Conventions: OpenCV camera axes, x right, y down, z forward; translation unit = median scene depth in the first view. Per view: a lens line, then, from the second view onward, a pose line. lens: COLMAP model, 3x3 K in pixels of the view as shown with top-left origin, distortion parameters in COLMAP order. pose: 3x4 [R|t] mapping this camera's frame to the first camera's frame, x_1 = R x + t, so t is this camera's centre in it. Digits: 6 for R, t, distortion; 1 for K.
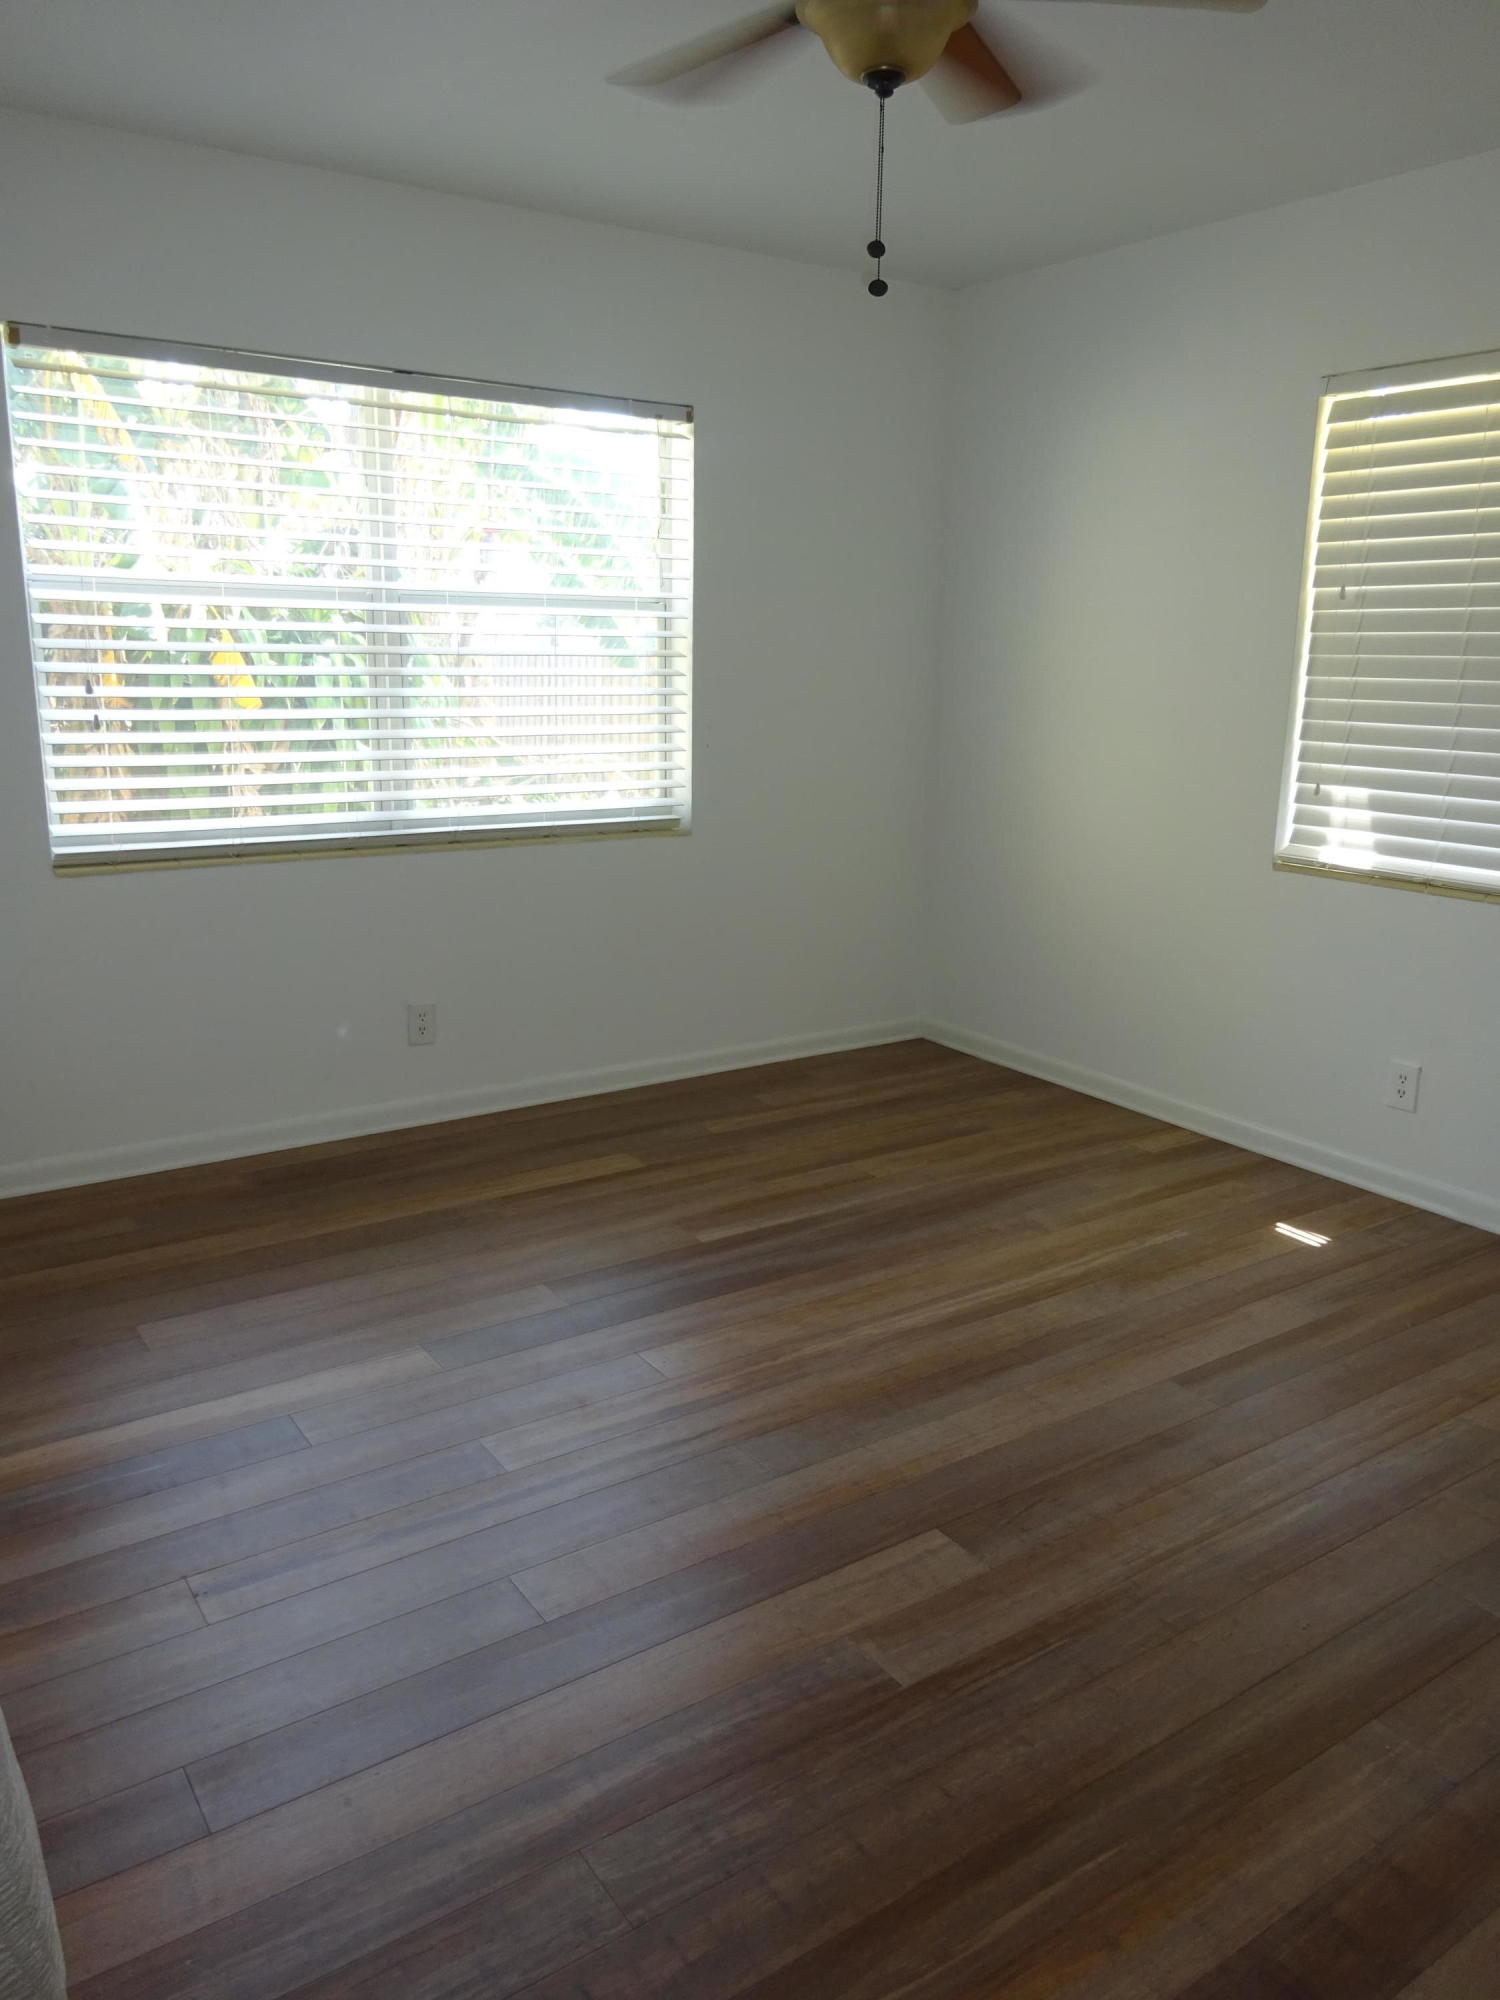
lens RADIAL K [[1477.1, 0, 750.6], [0, 1477.1, 998.5], [0, 0, 1]] dist [-0.001777, 0.000576]
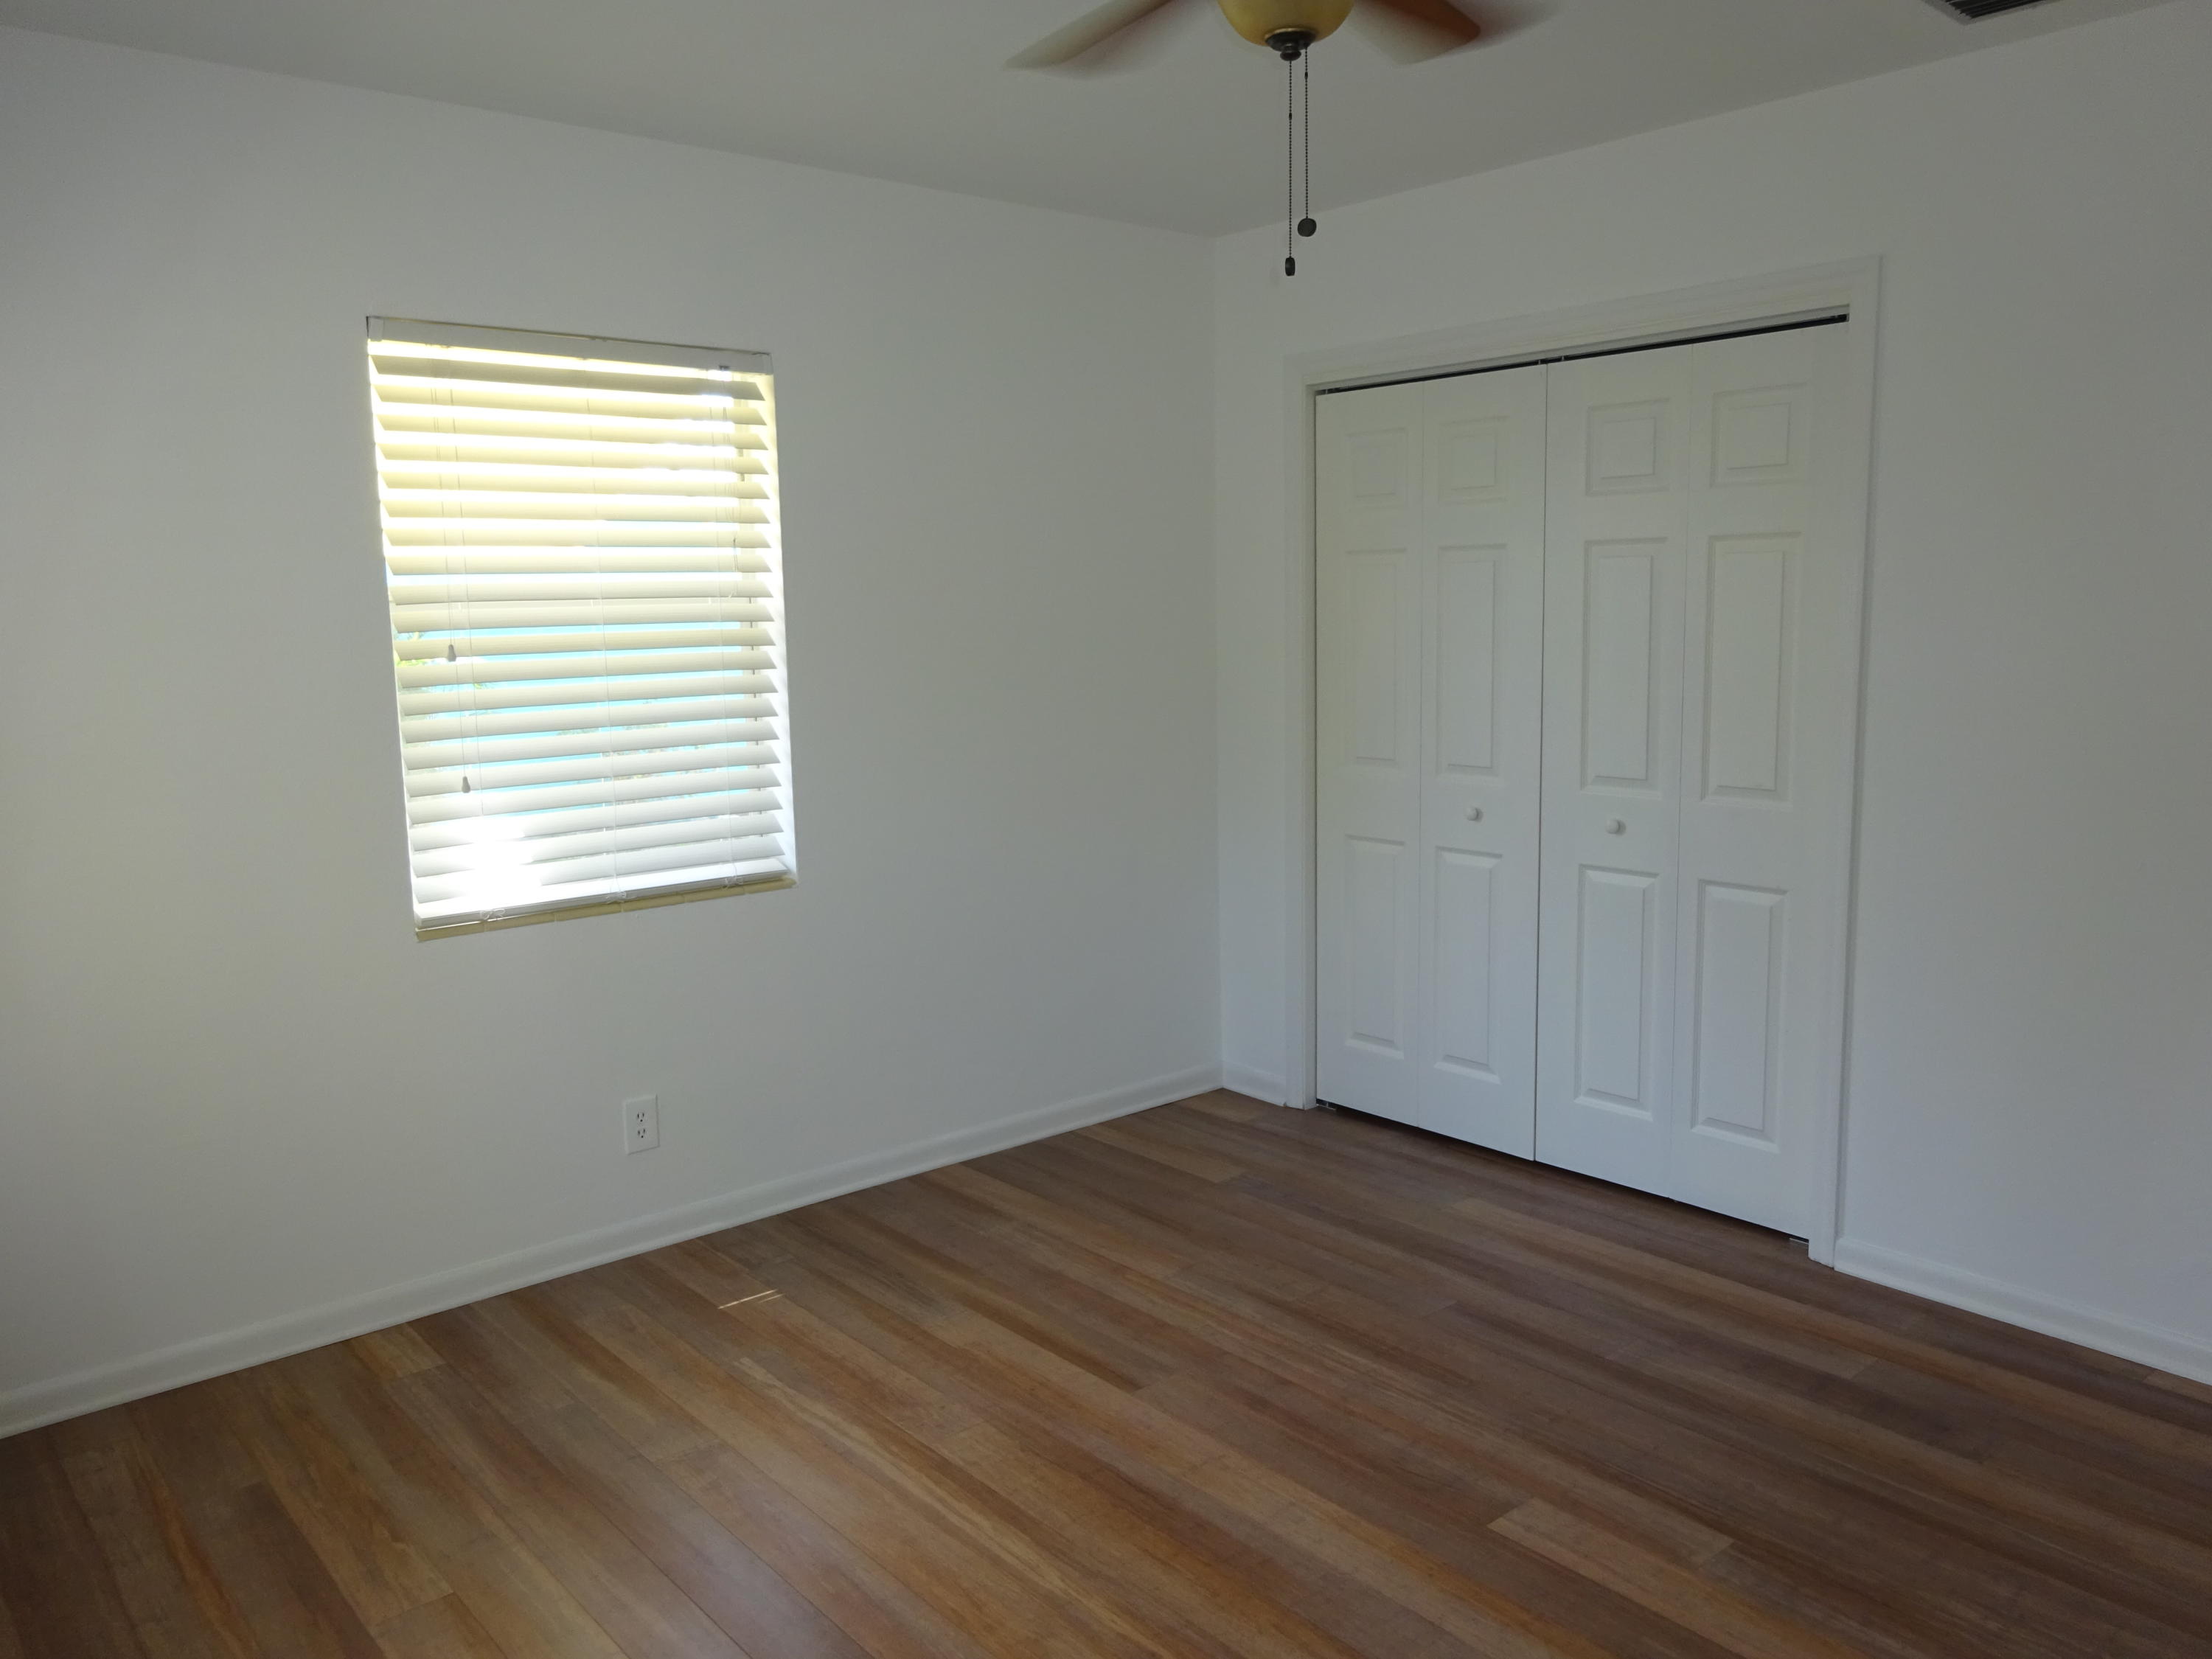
lens RADIAL K [[1633.7, 0, 1101.9], [0, 1633.7, 840.8], [0, 0, 1]] dist [-0.001777, 0.000576]
pose [[-0.091971, -0.162808, 0.982362, -0.602481], [0.258722, 0.948755, 0.181460, -0.241340], [-0.961564, 0.270847, -0.045136, 0.831894]]
